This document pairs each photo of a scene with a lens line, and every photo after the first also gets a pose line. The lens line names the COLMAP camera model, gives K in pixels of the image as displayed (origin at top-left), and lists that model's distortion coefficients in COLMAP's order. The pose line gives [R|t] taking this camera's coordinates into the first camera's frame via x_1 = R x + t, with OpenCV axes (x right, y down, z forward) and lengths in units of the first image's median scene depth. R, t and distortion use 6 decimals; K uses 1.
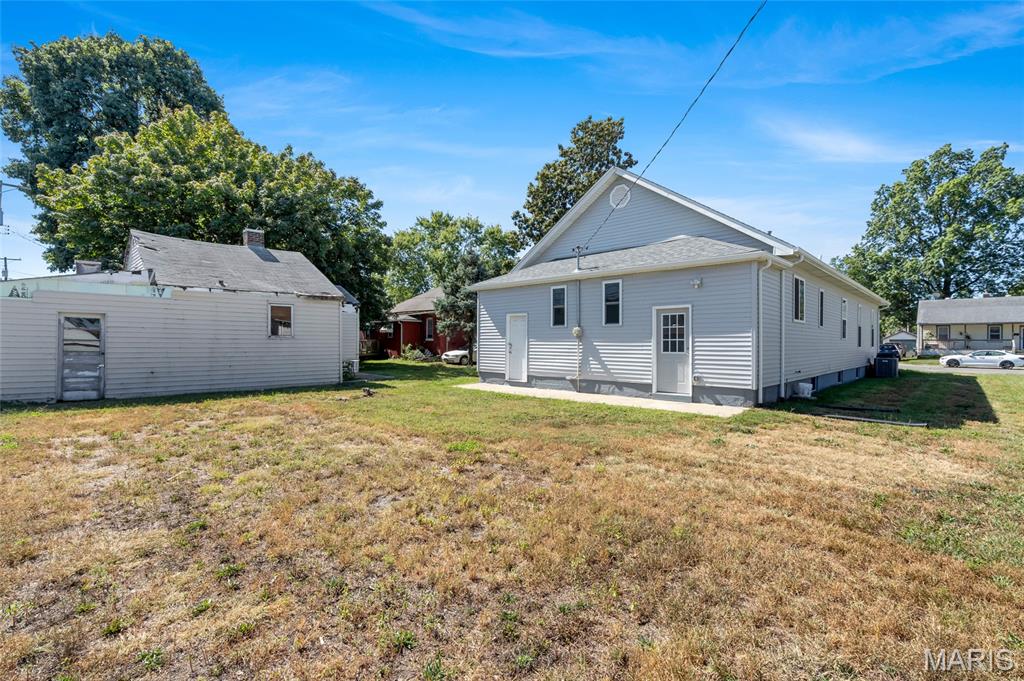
lens RADIAL K [[468.3, 0, 510.9], [0, 468.3, 343.2], [0, 0, 1]] dist [0.001185, -0.000072]
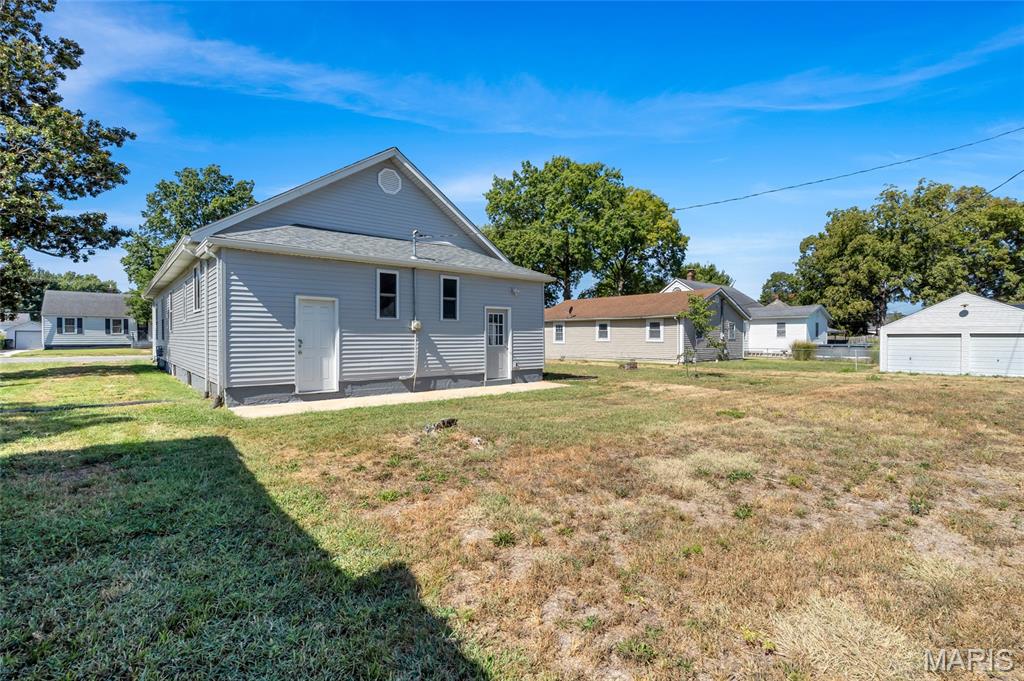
lens RADIAL K [[468.3, 0, 511.0], [0, 468.3, 338.0], [0, 0, 1]] dist [0.001185, -0.000072]
pose [[0.096644, -0.004885, 0.995307, -0.761878], [-0.001109, 0.999987, 0.005016, -0.005062], [-0.995318, -0.001588, 0.096637, 0.746991]]
